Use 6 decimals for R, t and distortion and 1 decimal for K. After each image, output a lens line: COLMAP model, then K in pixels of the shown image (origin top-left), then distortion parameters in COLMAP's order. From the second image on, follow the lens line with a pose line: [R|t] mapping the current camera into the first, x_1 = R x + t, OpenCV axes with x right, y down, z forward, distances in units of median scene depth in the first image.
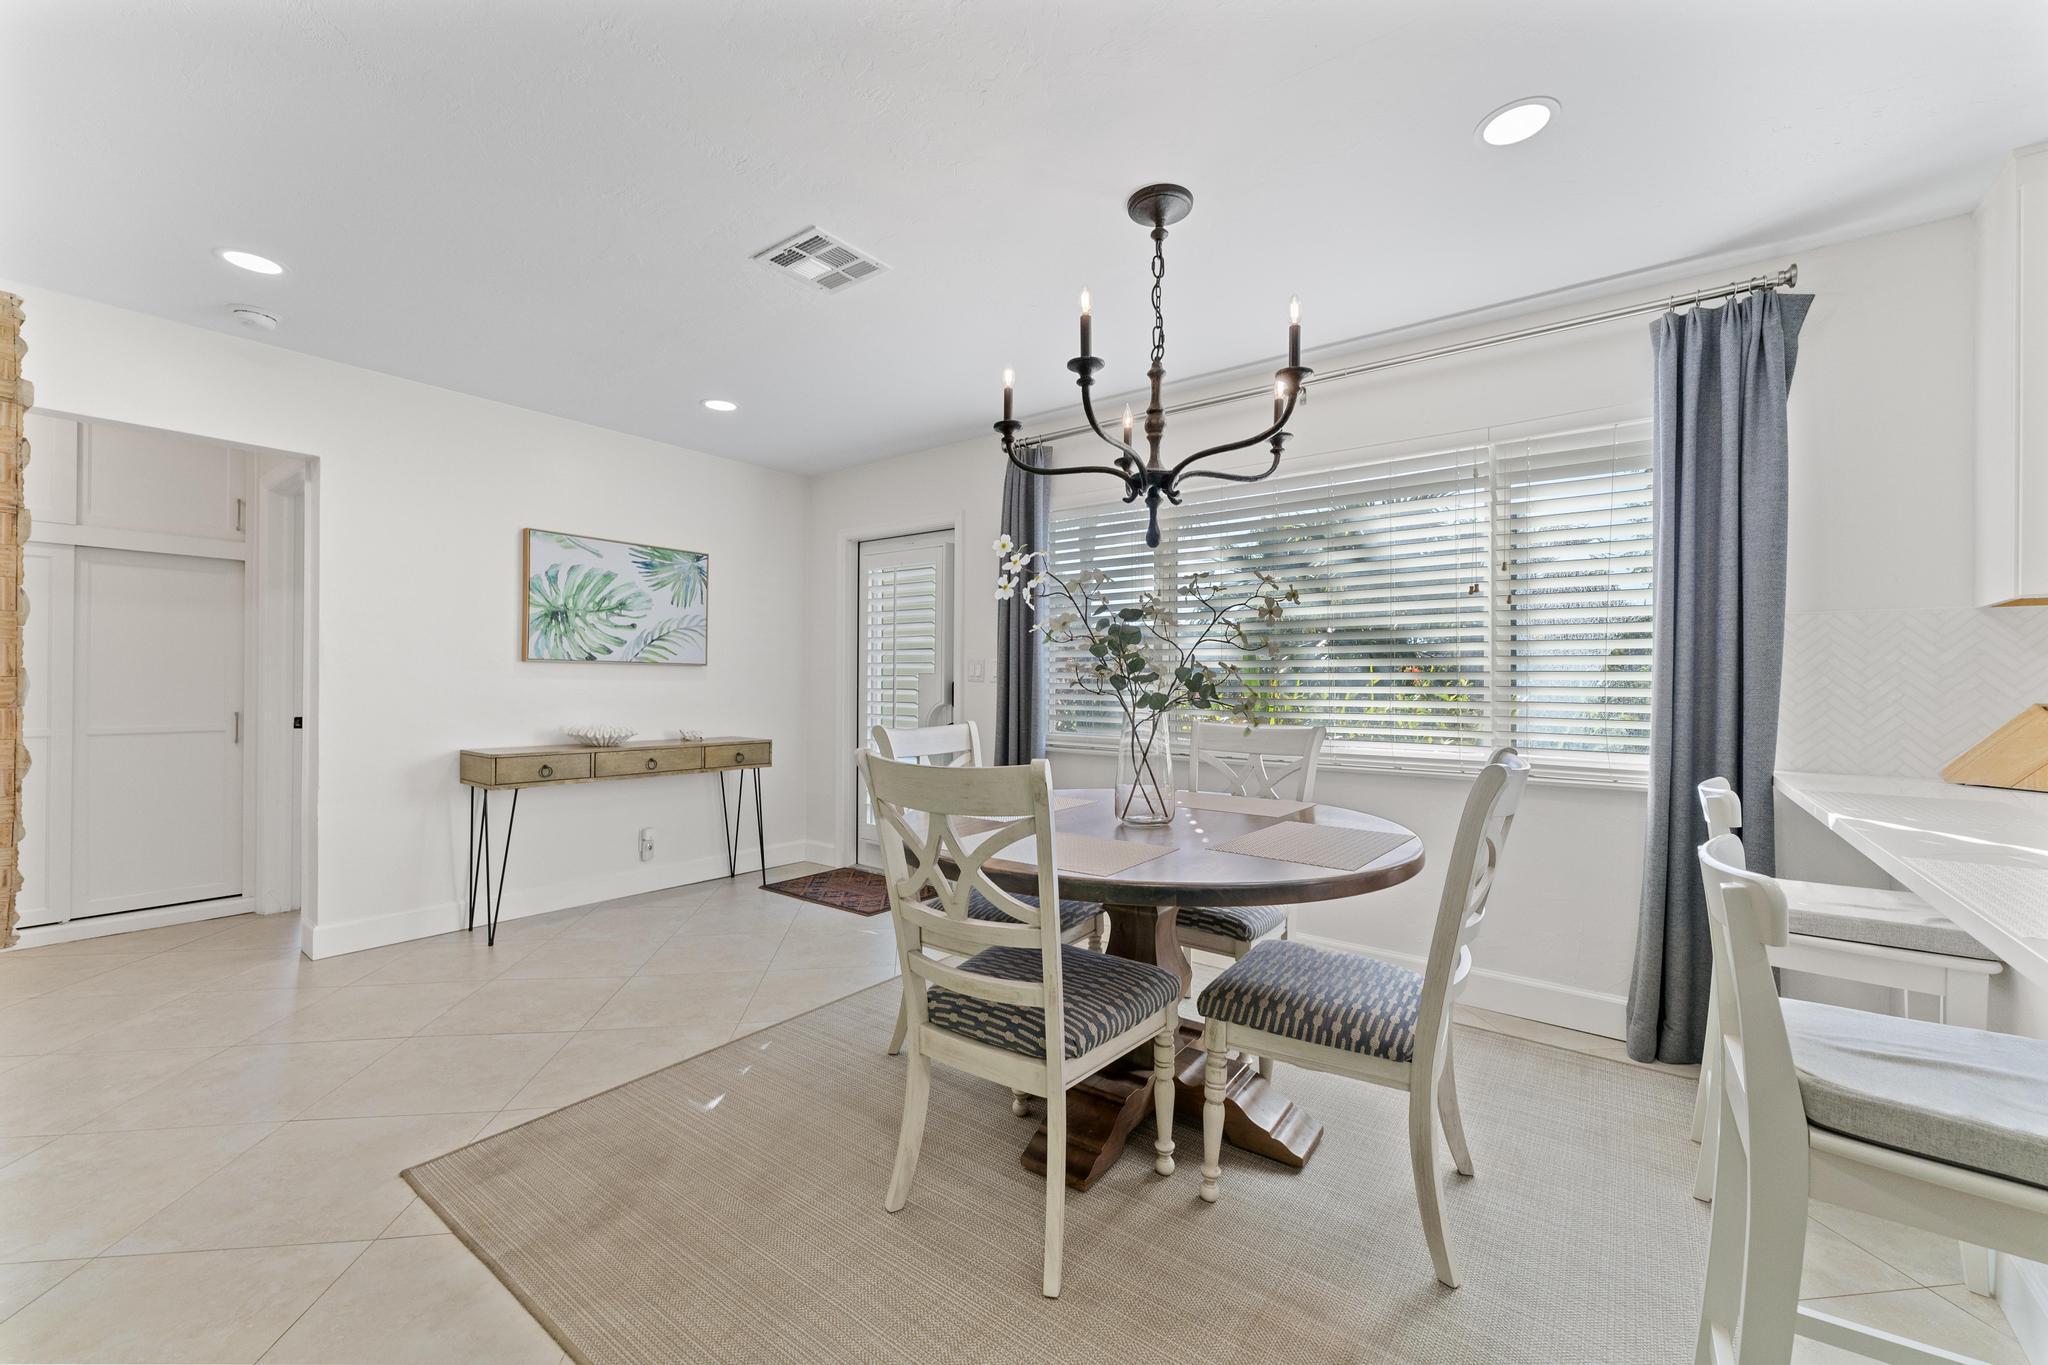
lens RADIAL K [[827.6, 0, 1025.8], [0, 827.6, 686.4], [0, 0, 1]] dist [0.002049, -0.000474]
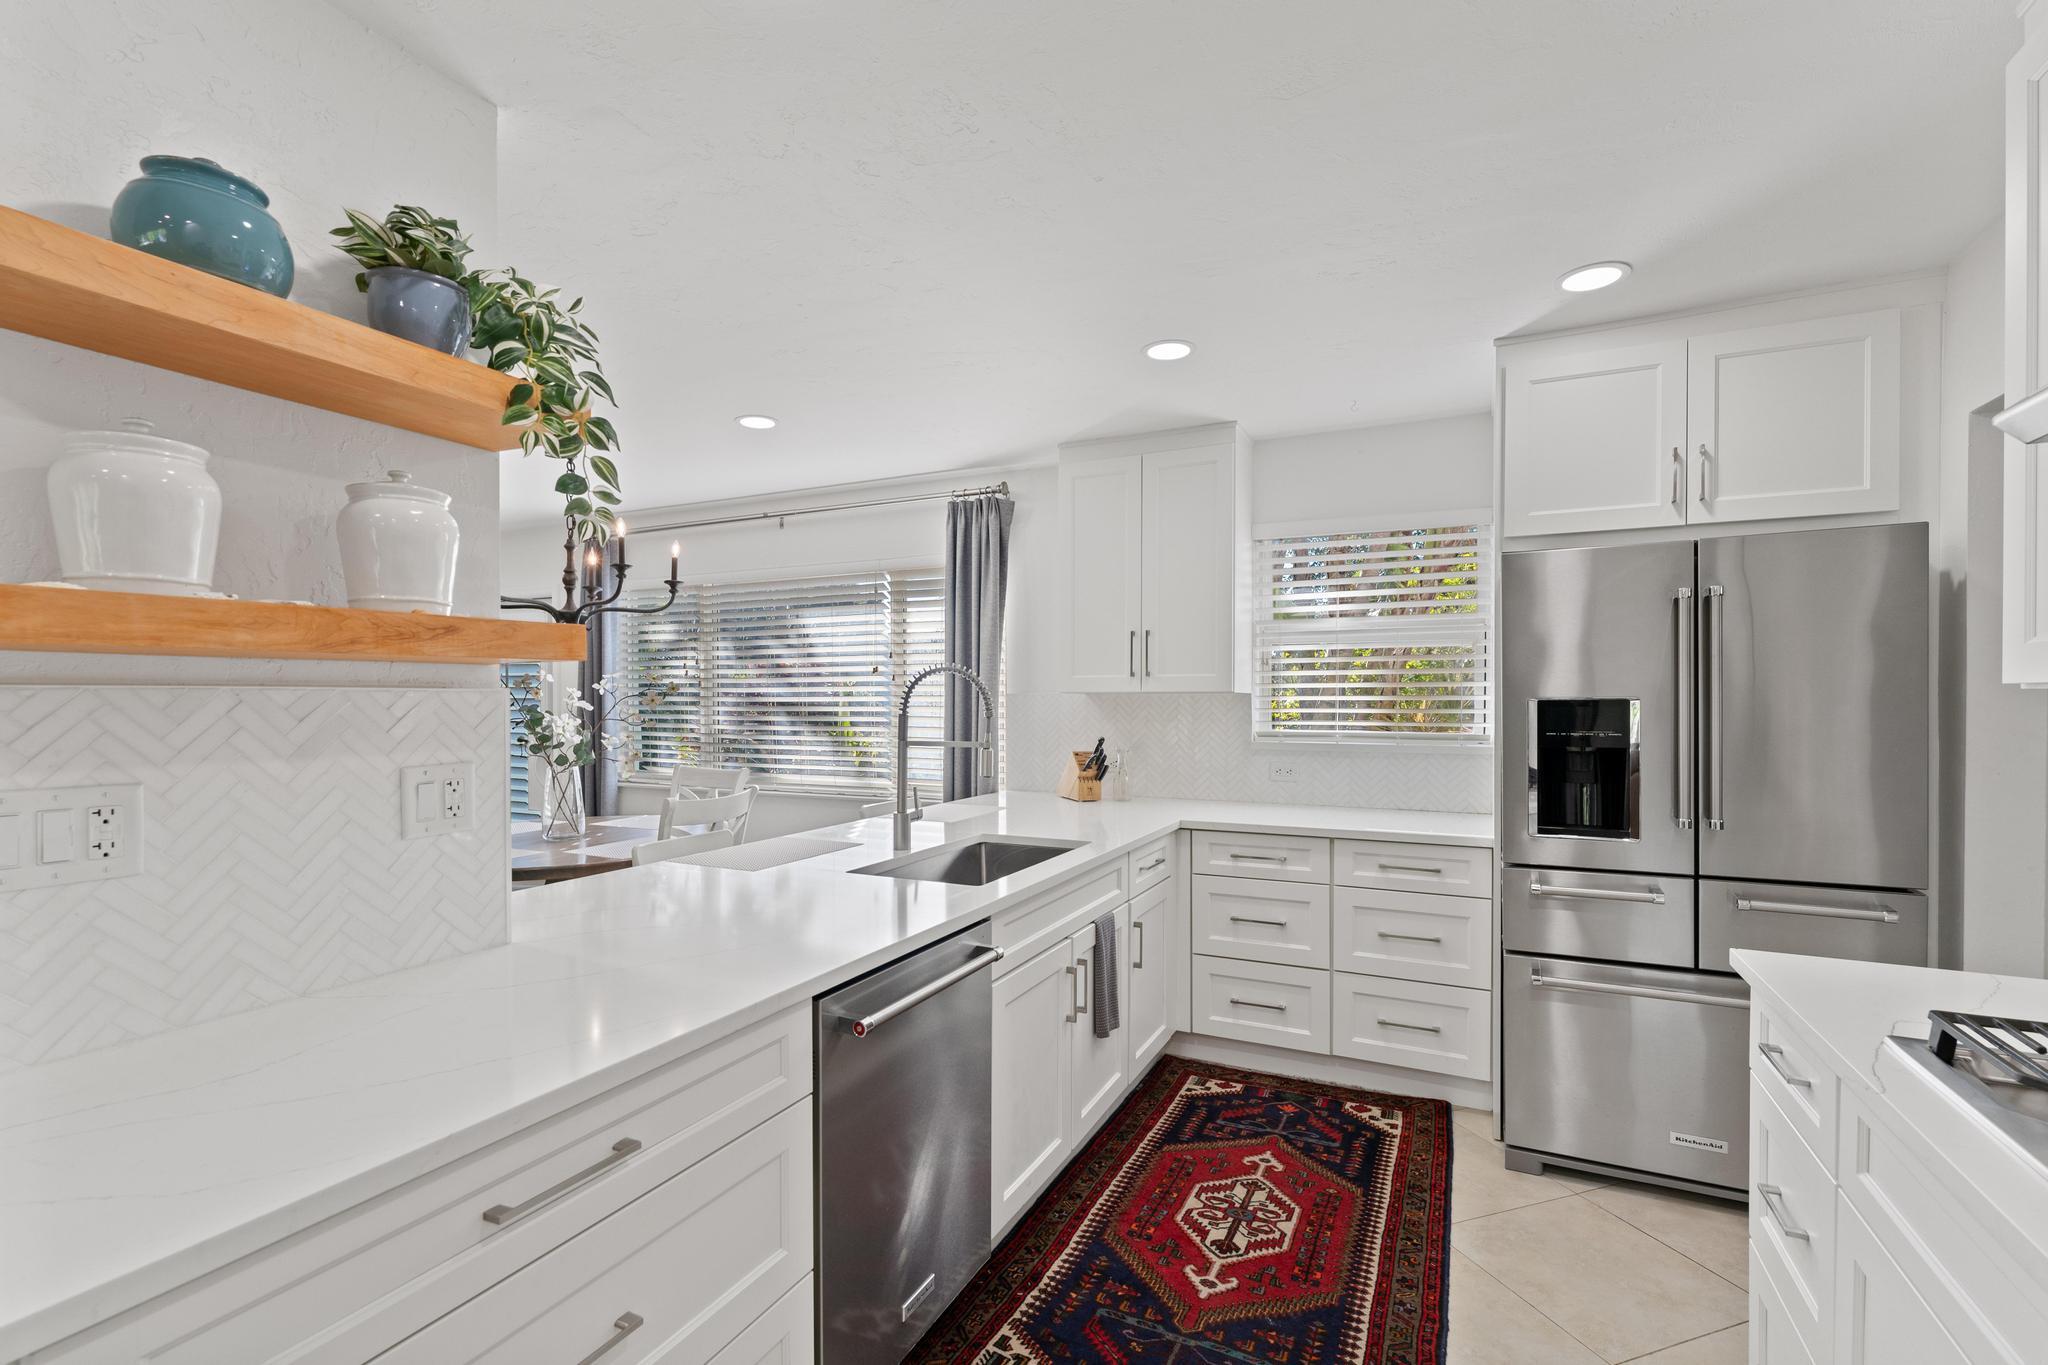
lens RADIAL K [[913.4, 0, 1036.7], [0, 913.4, 699.5], [0, 0, 1]] dist [0.000325, -0.000722]
pose [[0.980532, -0.012620, 0.195952, 0.508566], [0.011743, 0.999915, 0.005639, -0.070907], [-0.196007, -0.003228, 0.980597, -0.629553]]
